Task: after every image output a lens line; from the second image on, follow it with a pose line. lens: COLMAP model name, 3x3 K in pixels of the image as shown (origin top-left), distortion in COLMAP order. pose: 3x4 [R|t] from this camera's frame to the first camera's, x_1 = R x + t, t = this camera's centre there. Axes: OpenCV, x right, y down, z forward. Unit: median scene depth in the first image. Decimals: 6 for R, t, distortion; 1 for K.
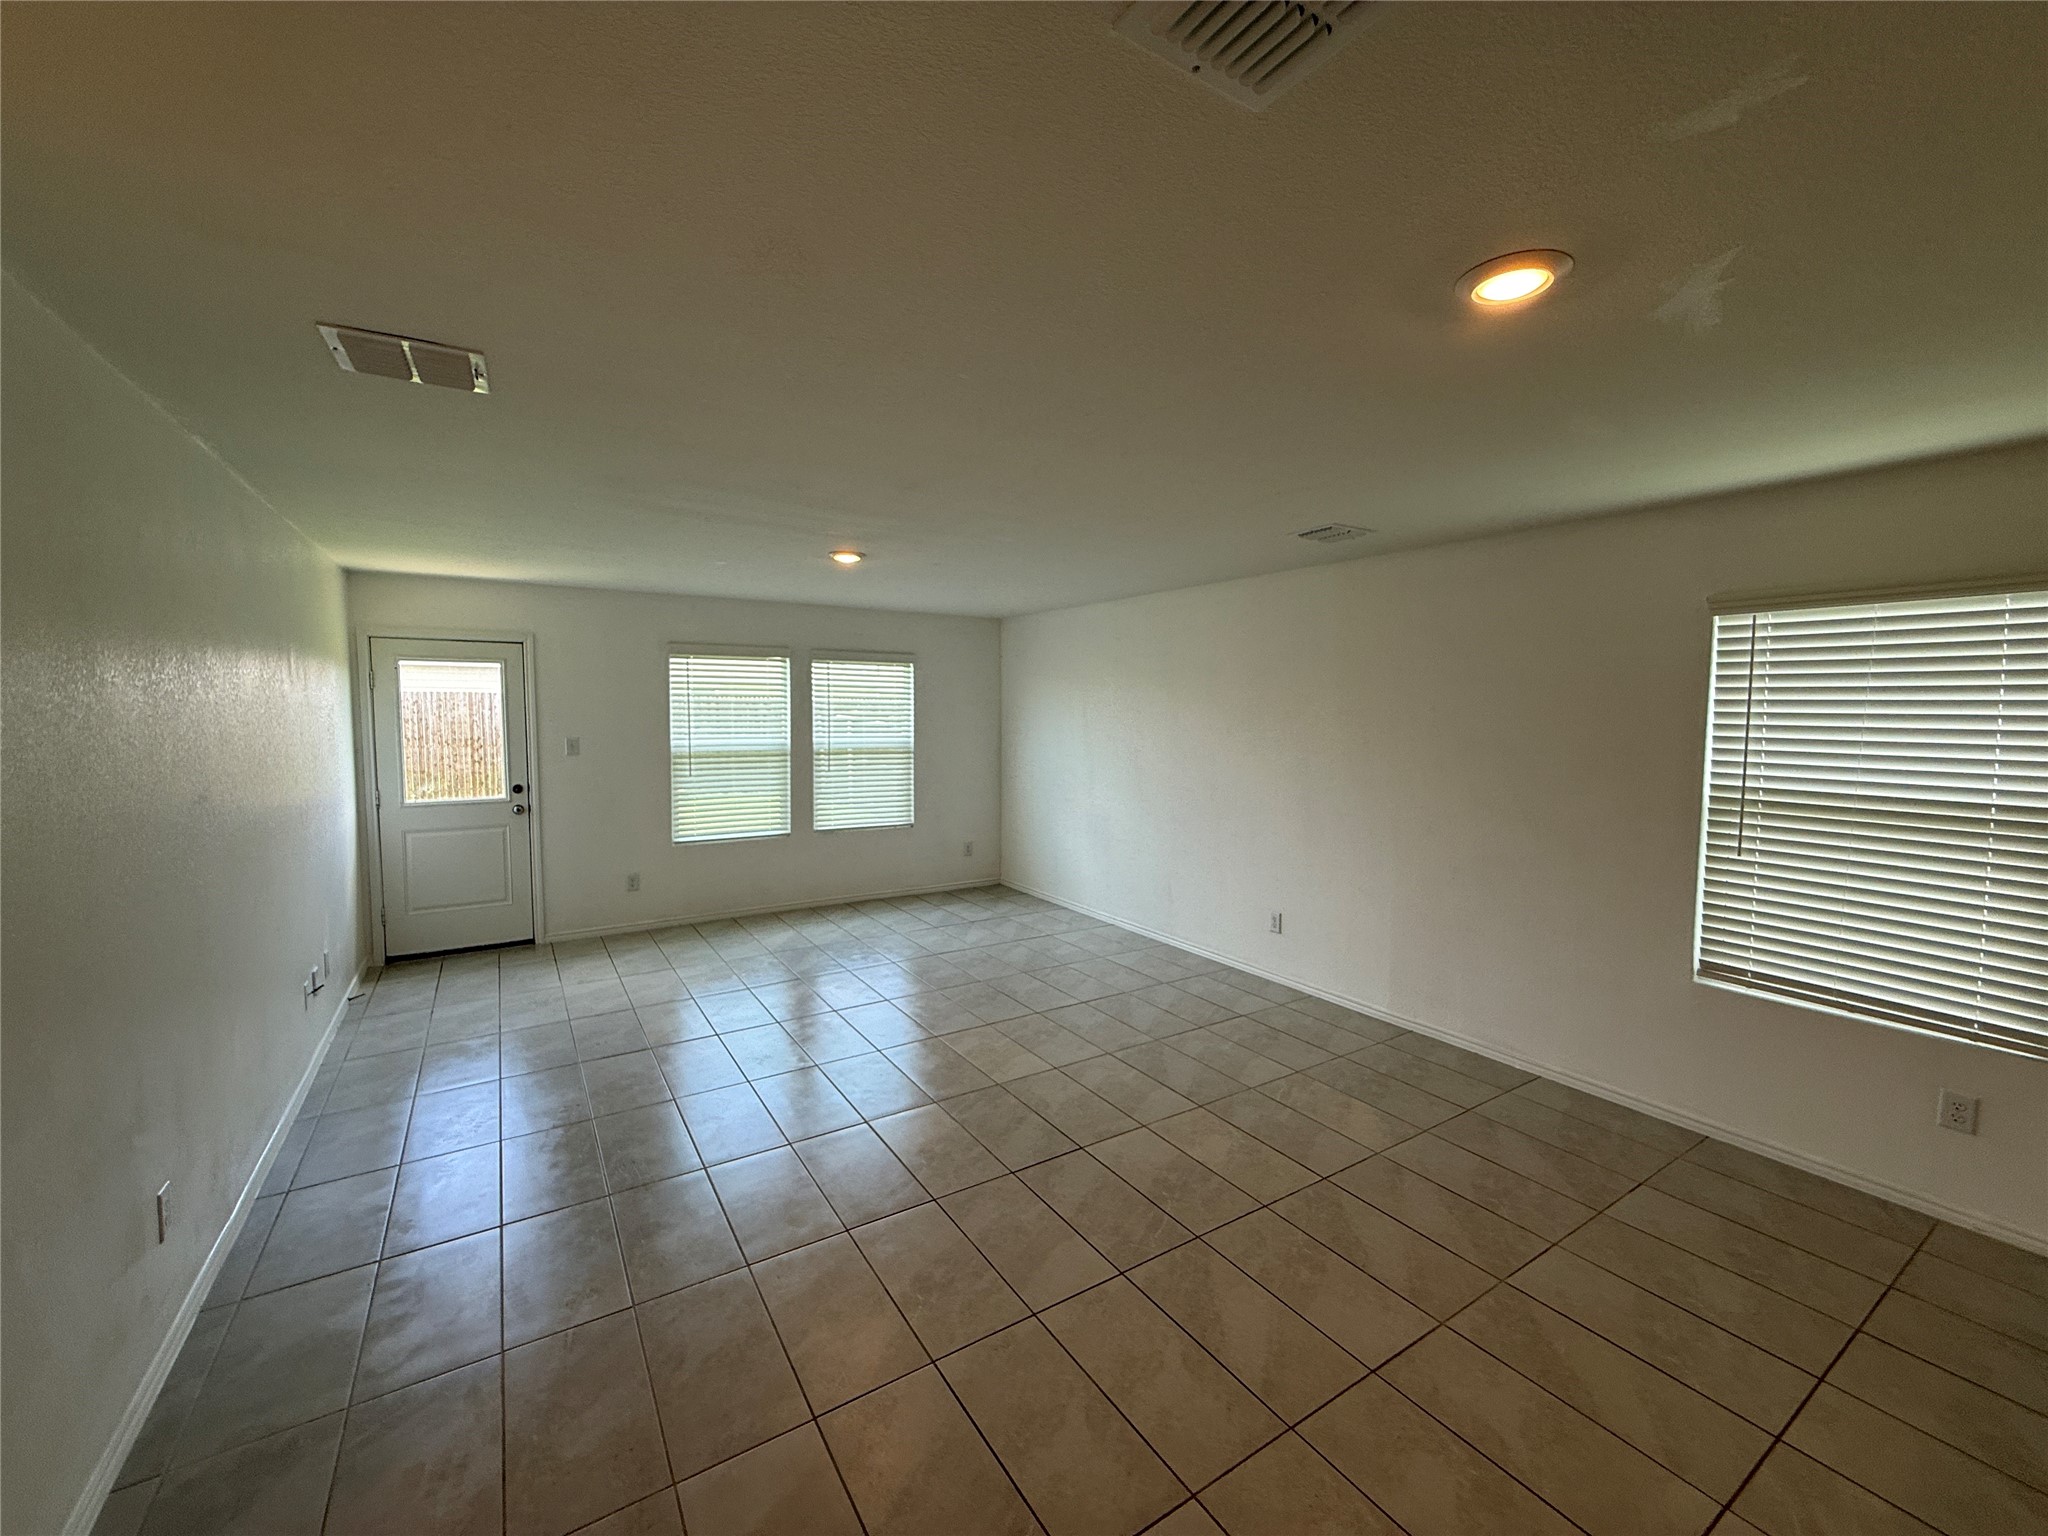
lens RADIAL K [[817.8, 0, 1014.3], [0, 817.8, 763.3], [0, 0, 1]] dist [-0.003198, 0.000355]
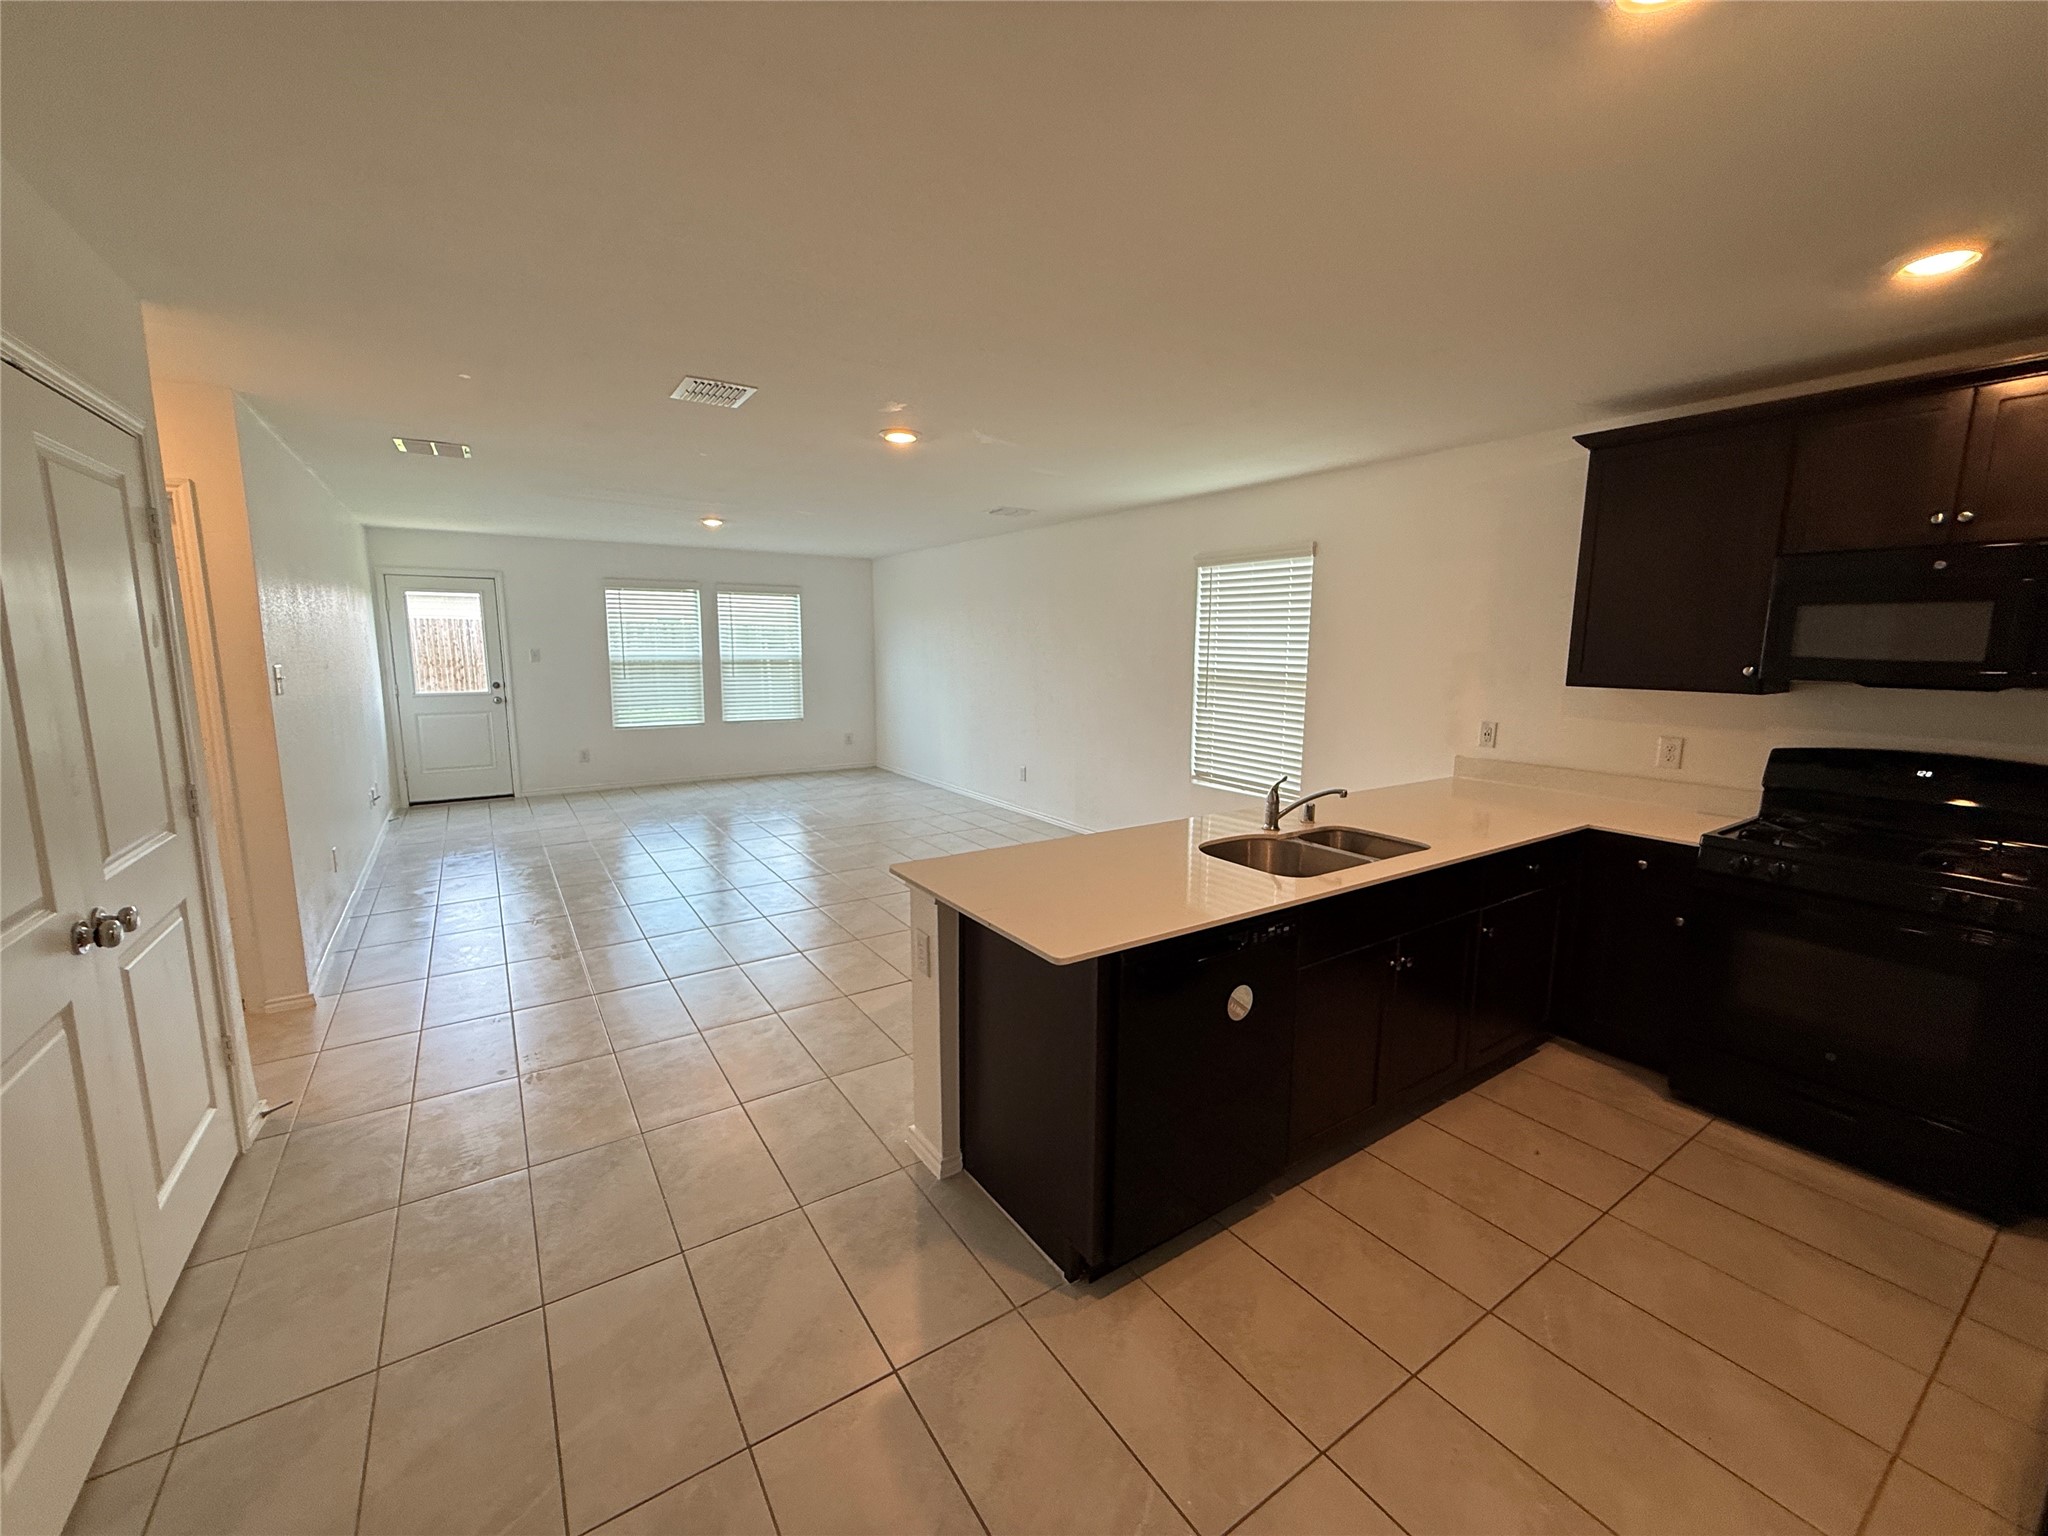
lens RADIAL K [[817.8, 0, 1016.9], [0, 817.8, 766.3], [0, 0, 1]] dist [-0.003198, 0.000355]
pose [[0.999775, -0.001489, 0.021138, 0.247194], [-0.000304, 0.996417, 0.084577, 0.050451], [-0.021189, -0.084564, 0.996193, -0.413366]]
